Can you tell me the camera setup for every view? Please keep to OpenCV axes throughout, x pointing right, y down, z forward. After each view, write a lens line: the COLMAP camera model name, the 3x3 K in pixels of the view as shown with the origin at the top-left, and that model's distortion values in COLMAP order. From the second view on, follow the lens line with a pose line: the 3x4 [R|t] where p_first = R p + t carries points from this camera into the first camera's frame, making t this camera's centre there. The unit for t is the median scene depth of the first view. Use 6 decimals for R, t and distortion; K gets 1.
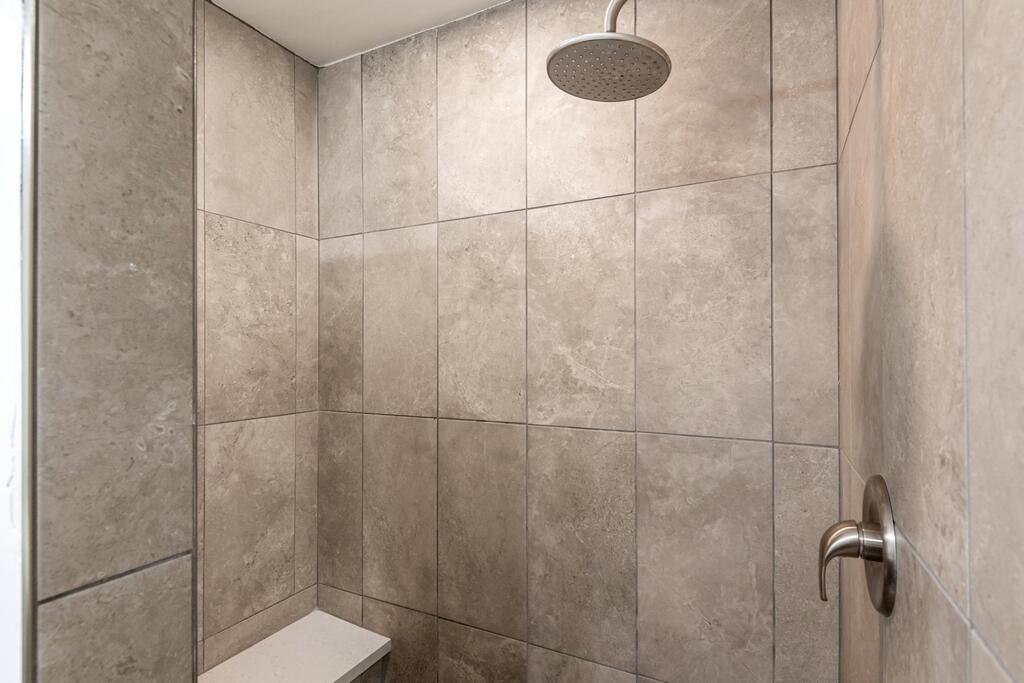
lens RADIAL K [[501.1, 0, 511.9], [0, 501.1, 345.5], [0, 0, 1]] dist [-0.003925, -0.000212]
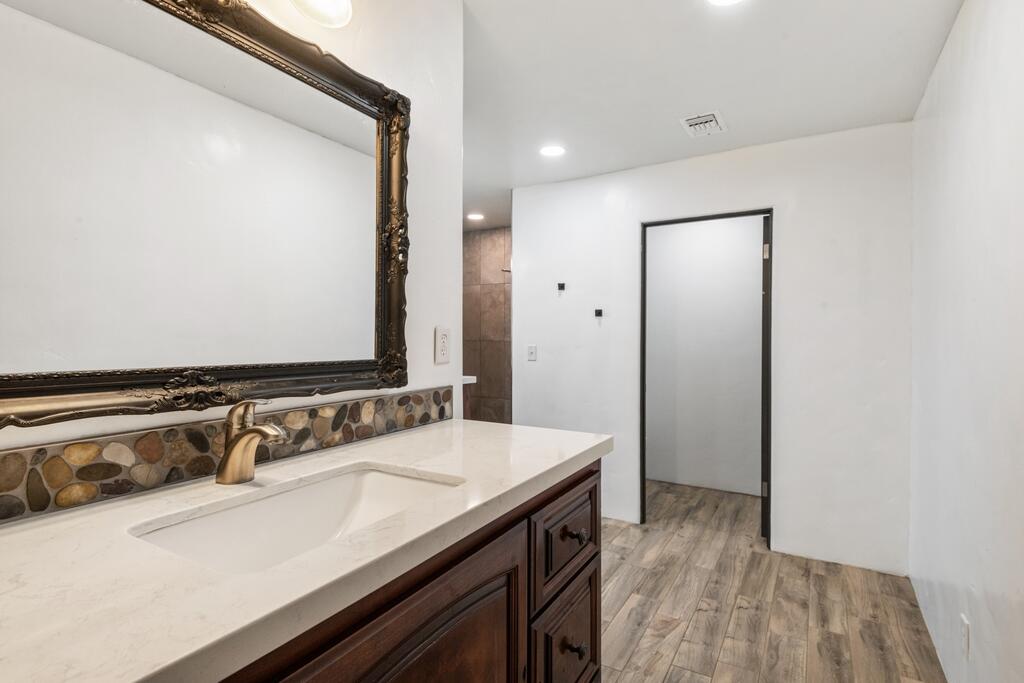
lens RADIAL K [[511.1, 0, 512.7], [0, 511.1, 337.6], [0, 0, 1]] dist [-0.000287, -0.000001]
pose [[0.997768, 0.003634, -0.066684, 0.323516], [-0.002482, 0.999847, 0.017343, 0.061067], [0.066737, -0.017138, 0.997623, -2.617083]]
